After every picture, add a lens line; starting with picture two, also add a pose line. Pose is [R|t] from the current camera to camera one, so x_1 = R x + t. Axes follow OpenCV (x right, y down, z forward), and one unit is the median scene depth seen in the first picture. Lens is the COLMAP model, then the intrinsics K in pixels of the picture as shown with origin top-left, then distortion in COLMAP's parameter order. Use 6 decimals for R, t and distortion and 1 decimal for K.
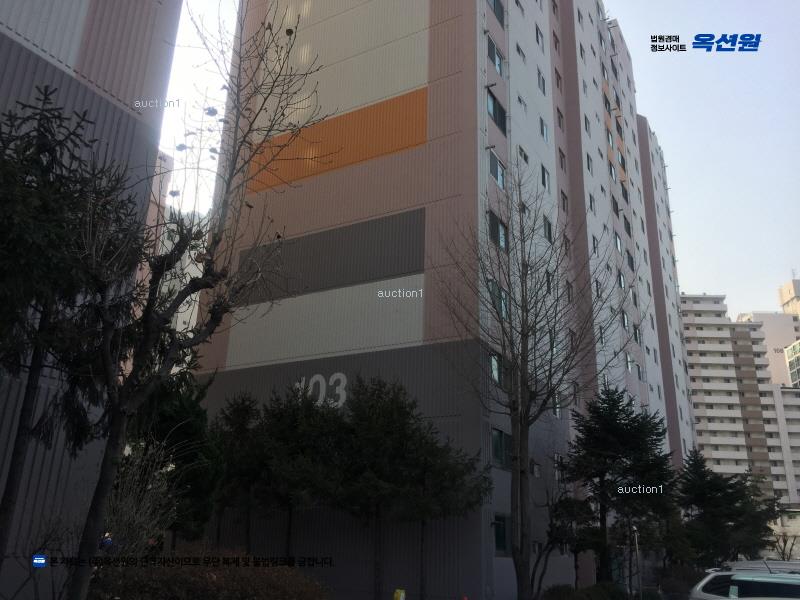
lens RADIAL K [[669.7, 0, 397.3], [0, 669.7, 295.7], [0, 0, 1]] dist [0.021600, -0.001566]
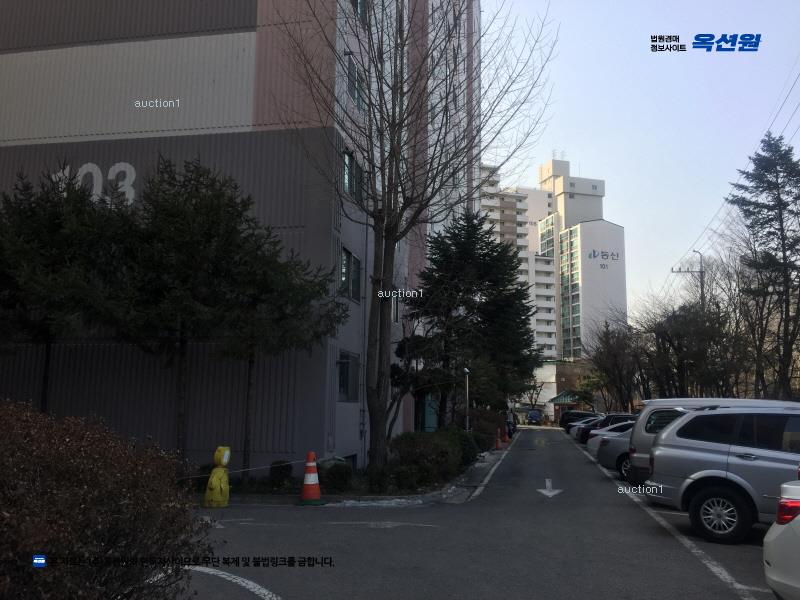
lens RADIAL K [[669.7, 0, 397.3], [0, 669.7, 295.7], [0, 0, 1]] dist [0.021600, -0.001566]
pose [[0.940339, 0.036964, 0.338226, -0.053077], [-0.105869, 0.976521, 0.187615, 0.093291], [-0.323349, -0.212229, 0.922173, 0.232041]]
